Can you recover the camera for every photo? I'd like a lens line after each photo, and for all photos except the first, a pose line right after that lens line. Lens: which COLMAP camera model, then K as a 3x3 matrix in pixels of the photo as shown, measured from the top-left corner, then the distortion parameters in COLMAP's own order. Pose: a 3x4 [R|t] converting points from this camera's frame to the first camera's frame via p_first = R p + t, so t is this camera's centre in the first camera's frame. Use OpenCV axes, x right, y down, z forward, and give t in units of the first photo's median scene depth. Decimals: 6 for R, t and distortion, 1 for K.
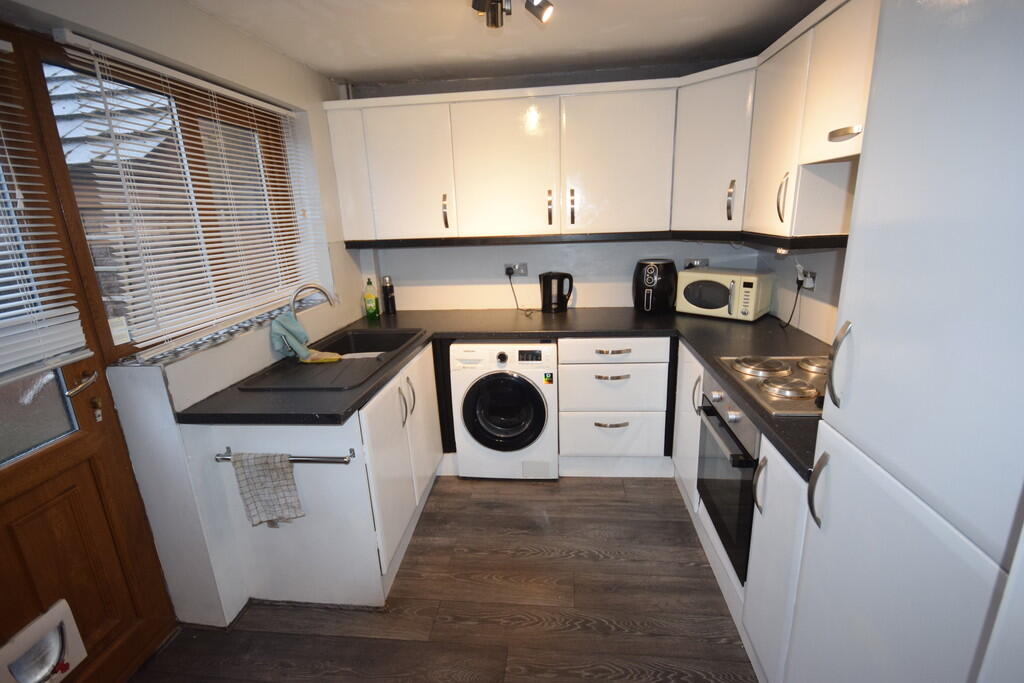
lens RADIAL K [[461.6, 0, 516.4], [0, 461.6, 342.8], [0, 0, 1]] dist [0.001477, -0.006664]
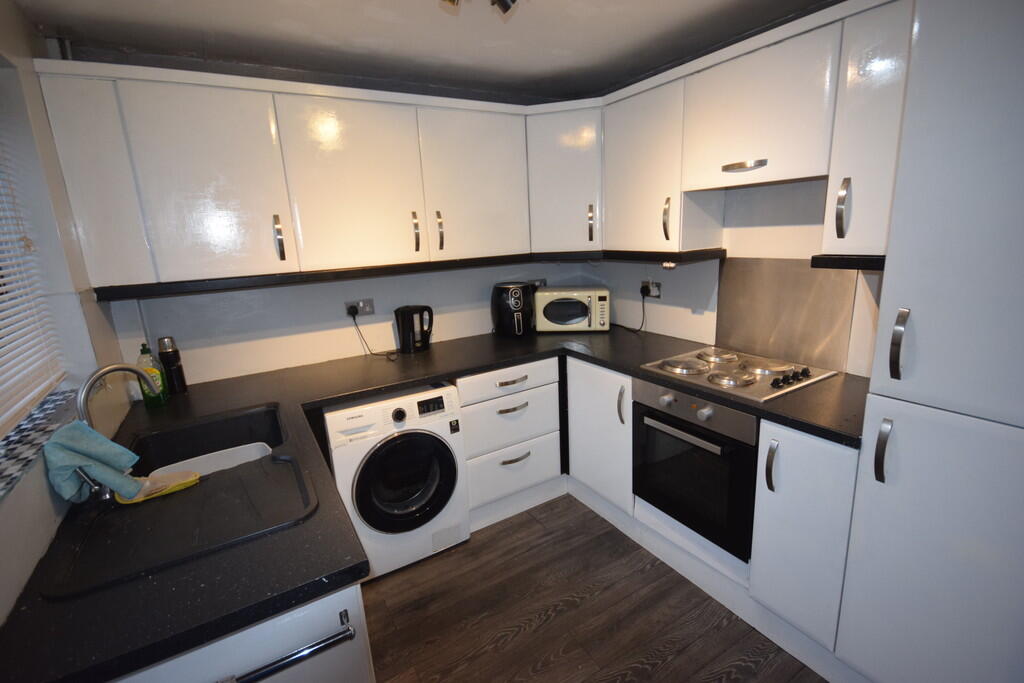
lens RADIAL K [[461.6, 0, 516.4], [0, 461.6, 342.8], [0, 0, 1]] dist [0.001477, -0.006664]
pose [[0.803100, -0.144403, 0.578082, -0.308816], [0.181453, 0.983379, -0.006437, -0.049302], [-0.567543, 0.110064, 0.815954, 0.214030]]
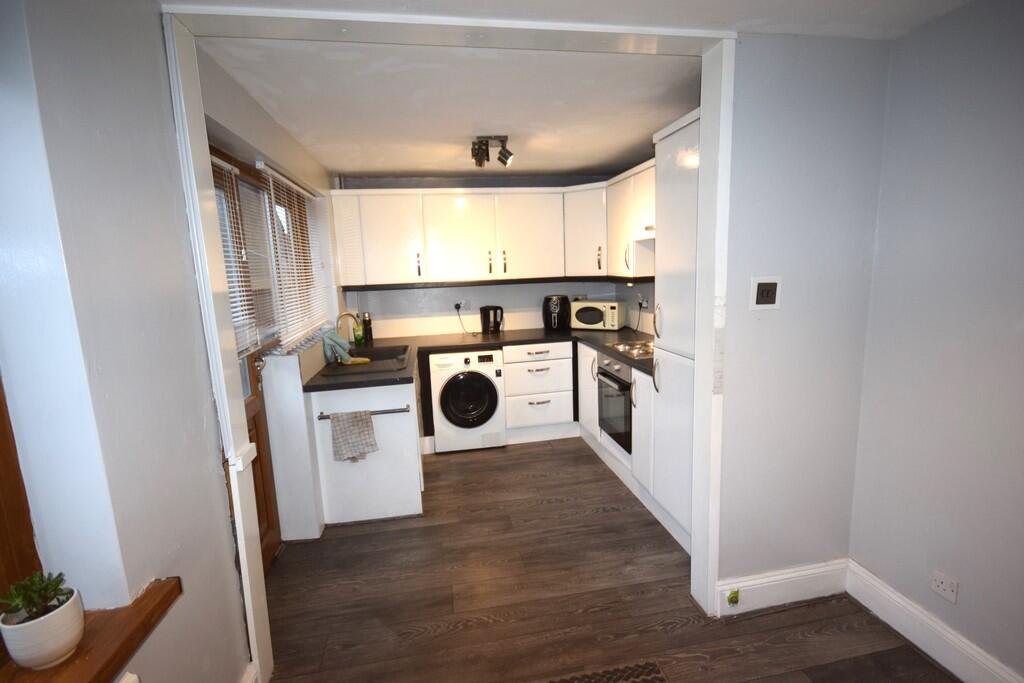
lens RADIAL K [[461.6, 0, 516.4], [0, 461.6, 342.8], [0, 0, 1]] dist [0.001477, -0.006664]
pose [[0.960456, -0.046812, 0.274468, -0.277698], [0.079333, 0.990914, -0.108608, 0.144571], [-0.266890, 0.126088, 0.955443, -0.451953]]
